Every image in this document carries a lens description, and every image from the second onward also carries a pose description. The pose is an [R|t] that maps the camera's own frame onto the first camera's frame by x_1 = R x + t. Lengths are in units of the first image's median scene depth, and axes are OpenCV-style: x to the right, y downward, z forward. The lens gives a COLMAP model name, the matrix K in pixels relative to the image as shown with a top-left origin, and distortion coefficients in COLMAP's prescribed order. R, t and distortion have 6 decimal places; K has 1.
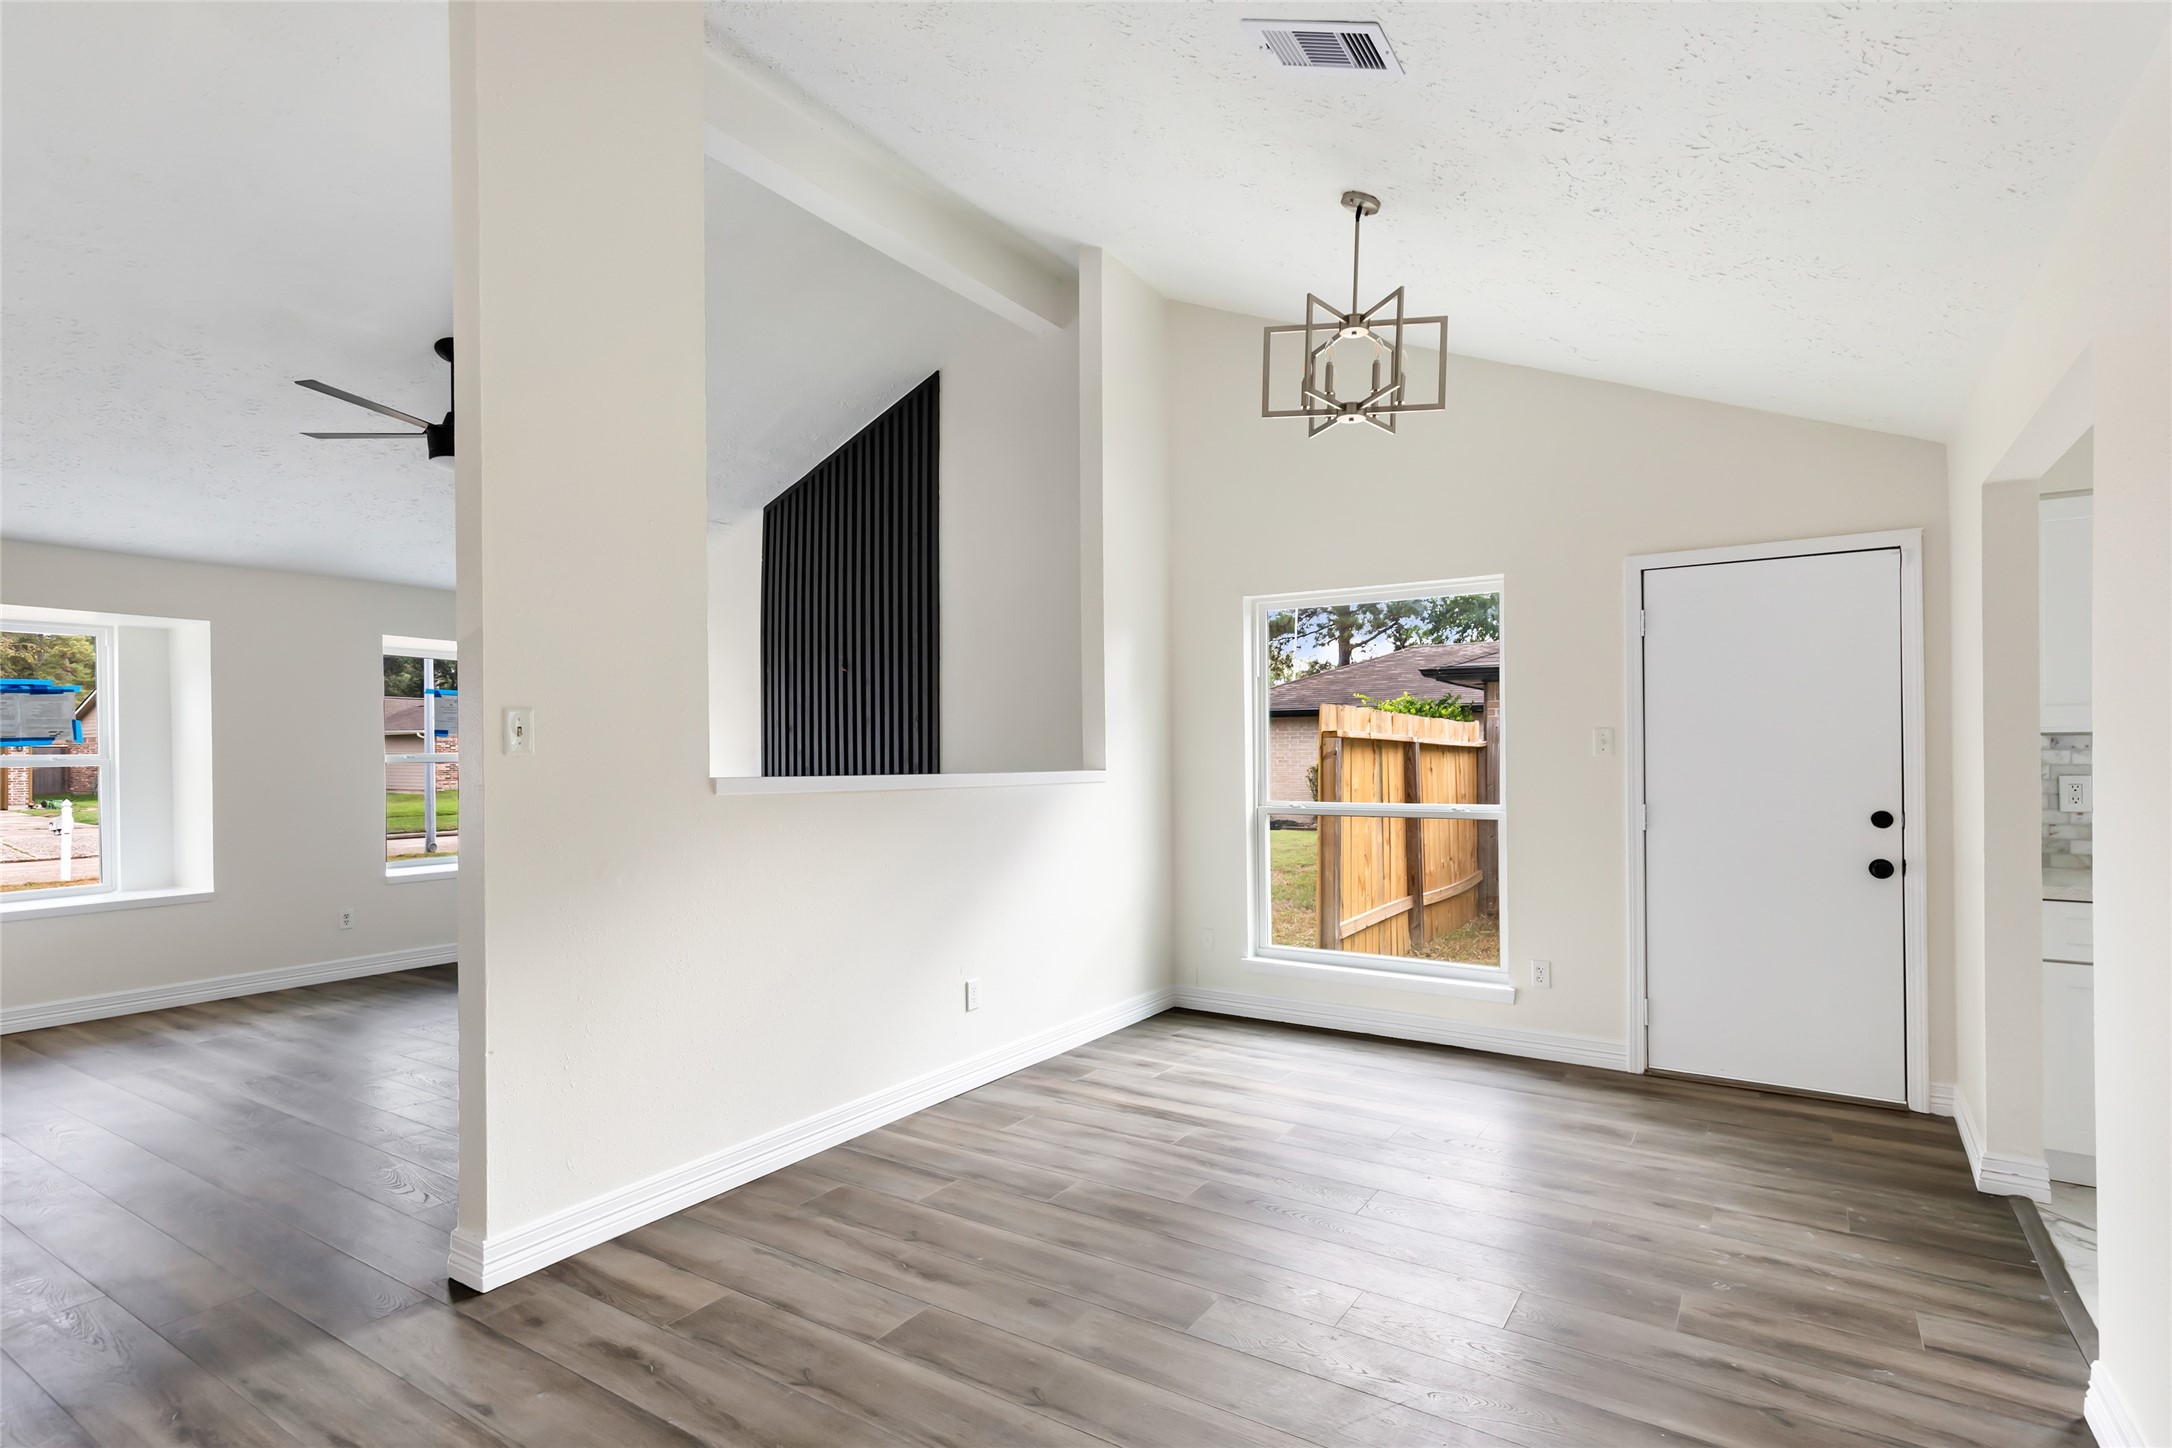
lens RADIAL K [[1012.4, 0, 1091.1], [0, 1012.4, 737.3], [0, 0, 1]] dist [0.005754, 0.000333]
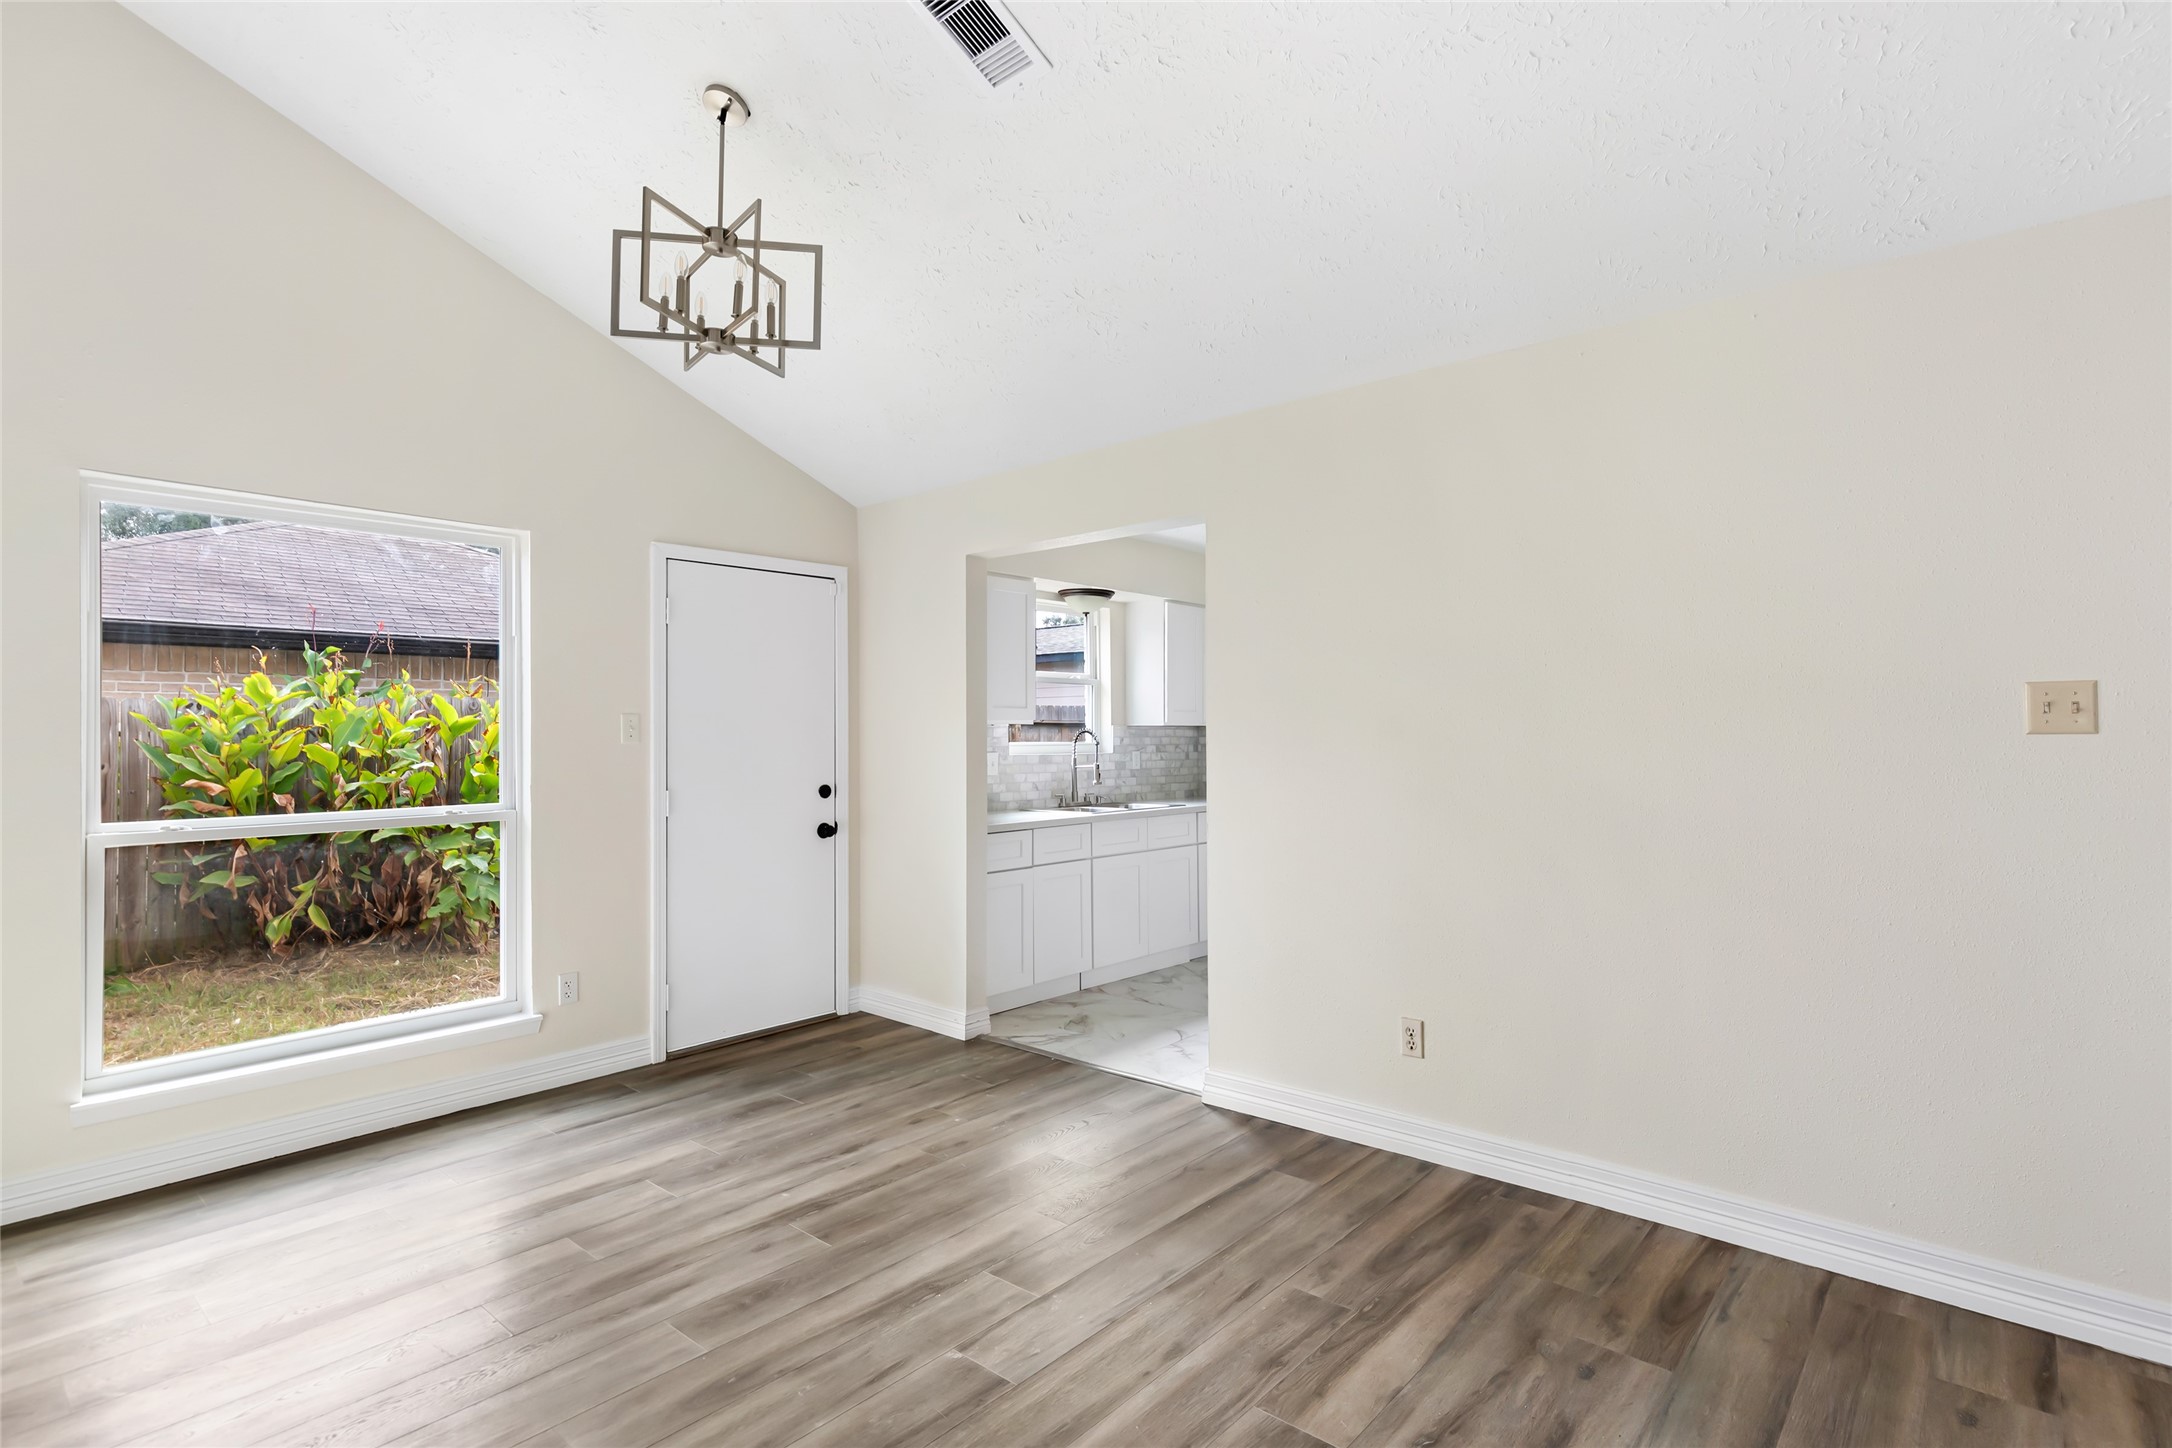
lens RADIAL K [[1078.0, 0, 1090.1], [0, 1078.0, 722.2], [0, 0, 1]] dist [0.004026, 0.000067]
pose [[0.171063, 0.012164, 0.985185, -0.489551], [-0.003310, 0.999925, -0.011771, 0.010262], [-0.985254, -0.001248, 0.171091, 0.455370]]
